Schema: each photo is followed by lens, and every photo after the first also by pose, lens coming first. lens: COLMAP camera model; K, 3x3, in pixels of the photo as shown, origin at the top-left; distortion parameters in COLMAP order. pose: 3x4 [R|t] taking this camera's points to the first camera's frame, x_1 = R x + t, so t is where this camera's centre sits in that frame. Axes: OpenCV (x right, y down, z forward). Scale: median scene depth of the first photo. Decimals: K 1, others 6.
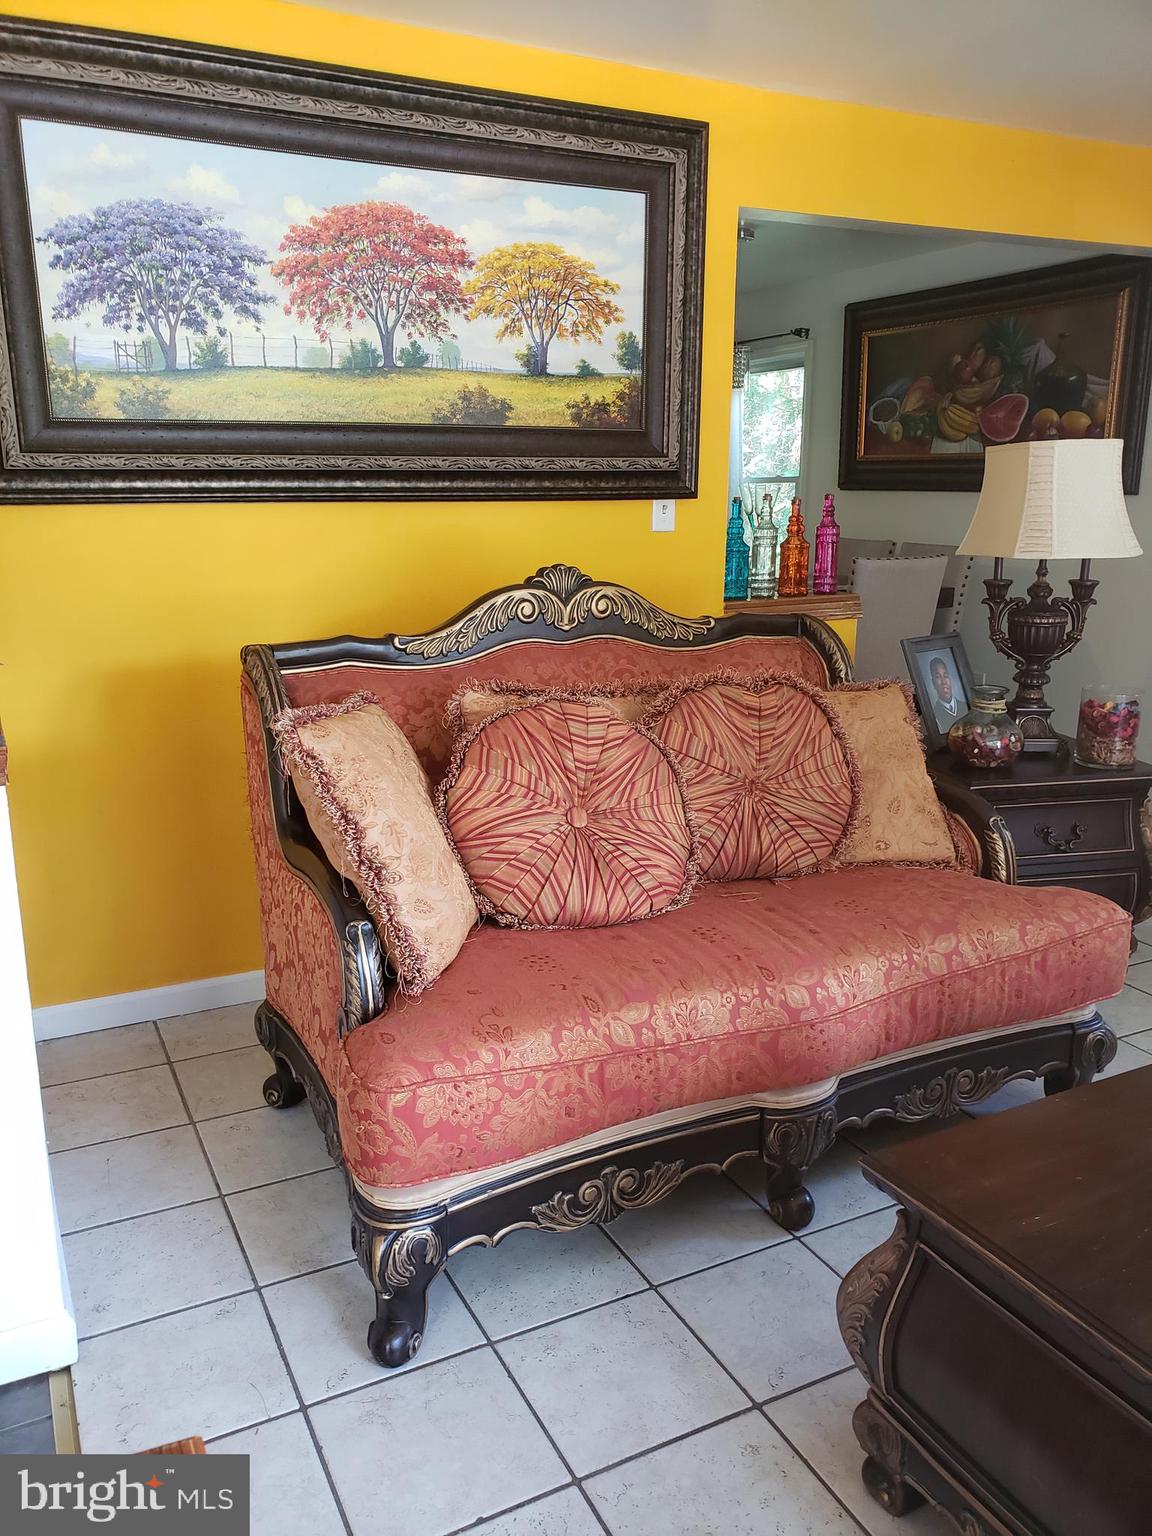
lens RADIAL K [[1188.7, 0, 565.3], [0, 1188.7, 777.0], [0, 0, 1]] dist [0.059272, -0.075782]
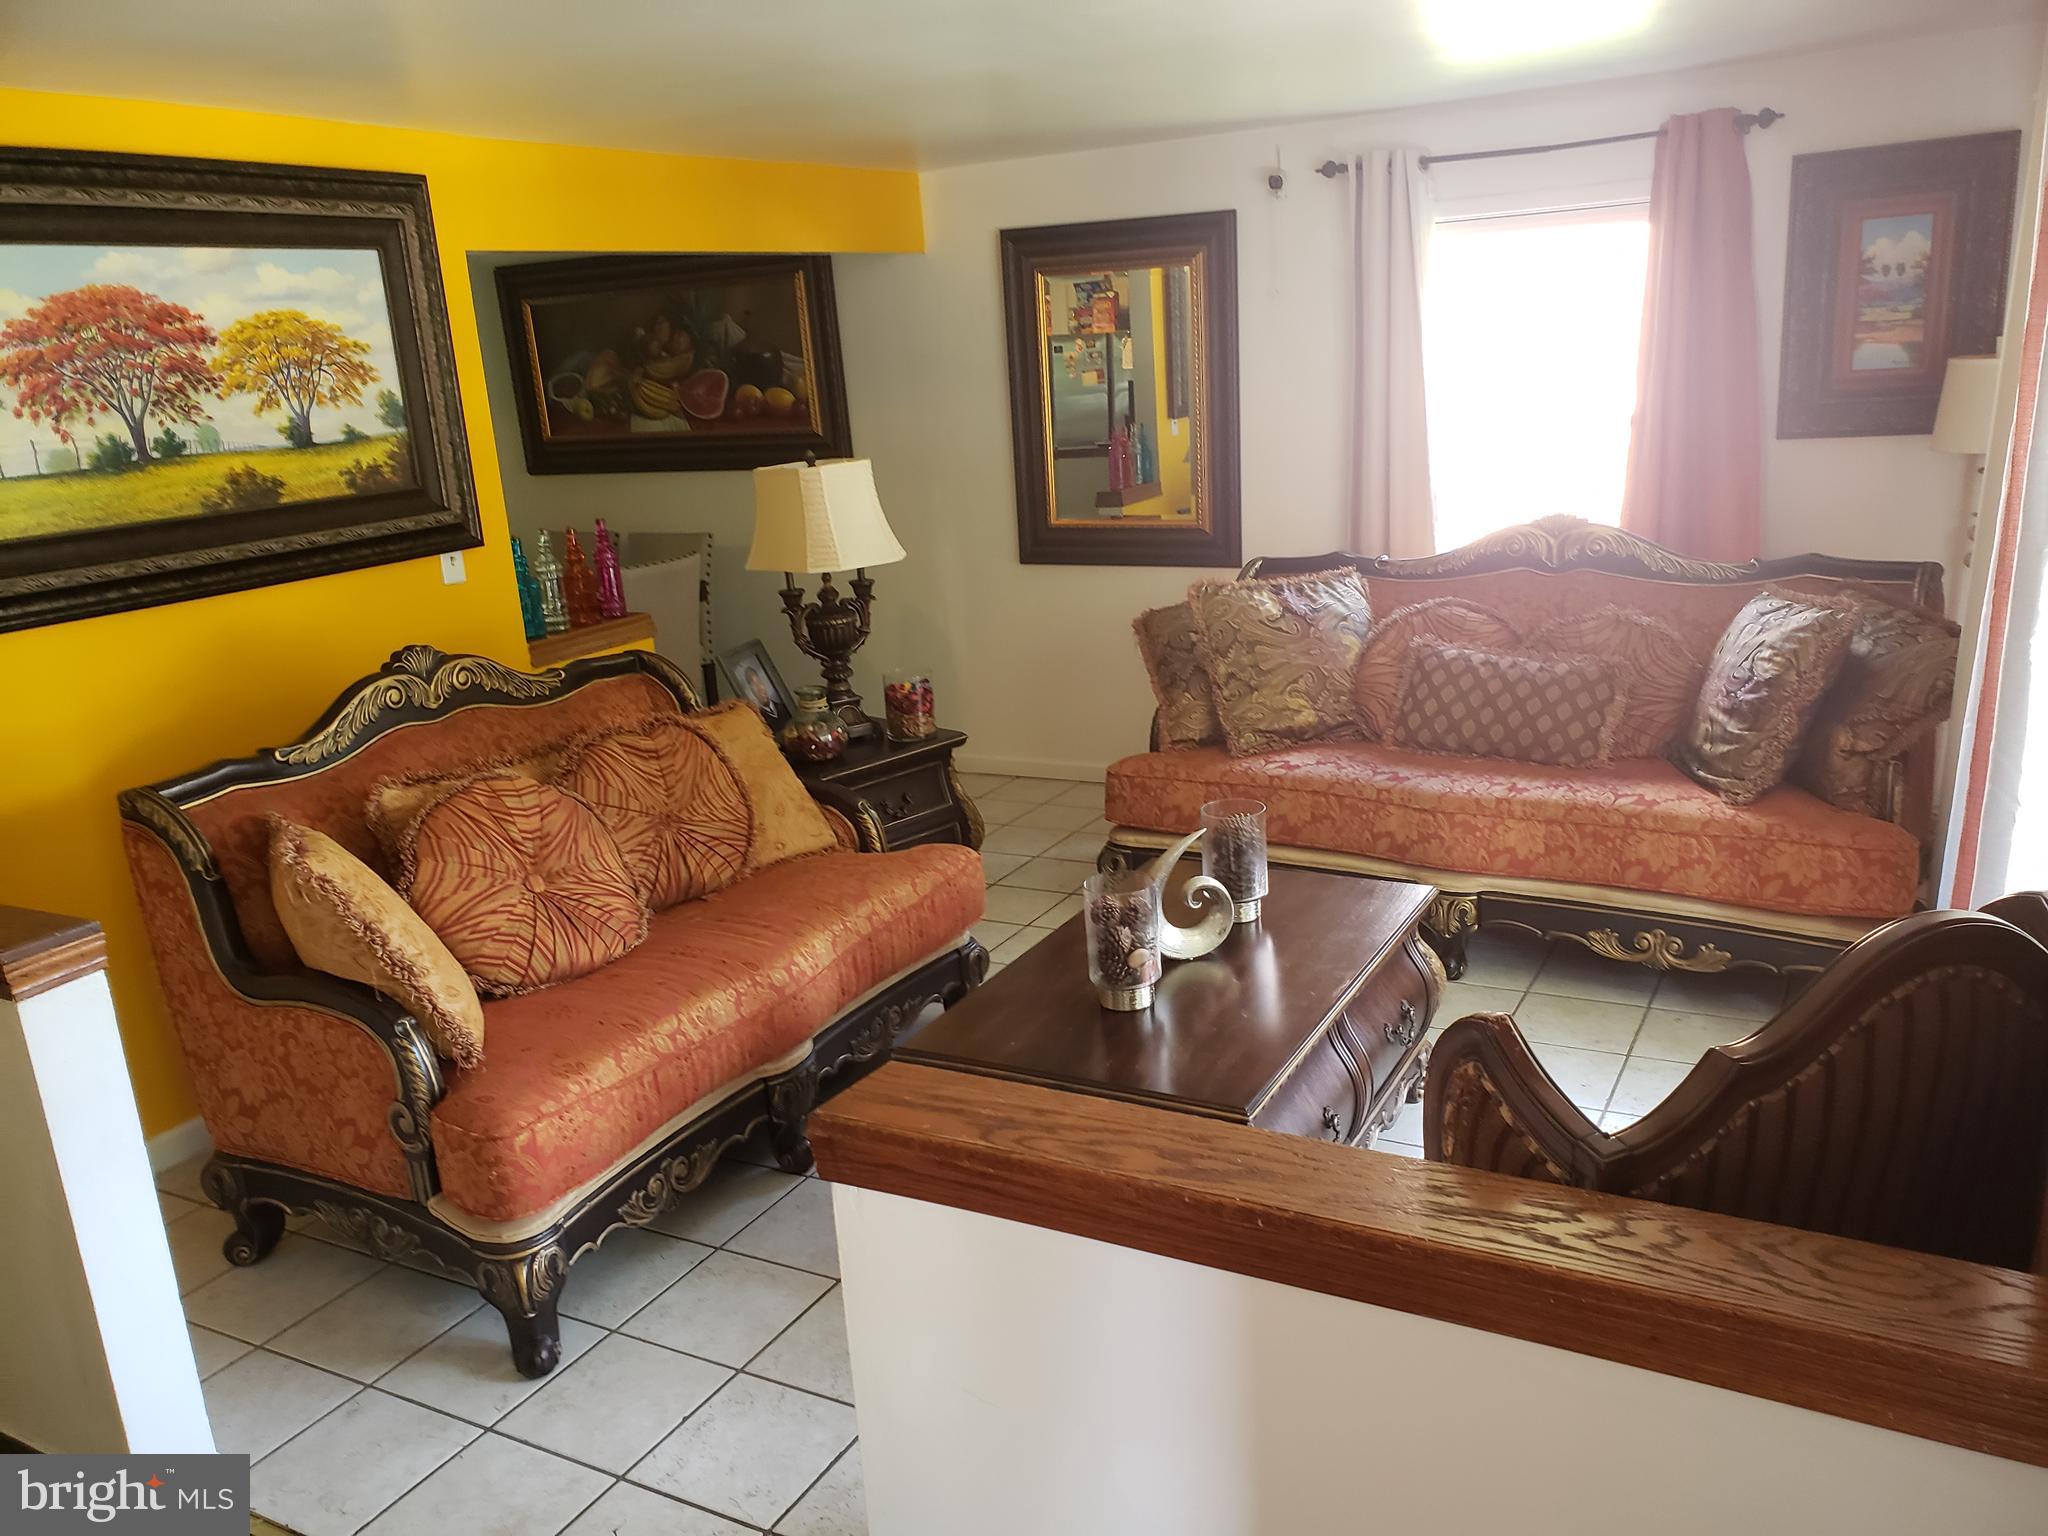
lens RADIAL K [[1584.9, 0, 1039.6], [0, 1584.9, 769.7], [0, 0, 1]] dist [0.059272, -0.075782]
pose [[0.822436, -0.202317, 0.531665, -0.300741], [0.204445, 0.977296, 0.055638, -0.044605], [-0.530850, 0.062937, 0.845126, -0.393676]]
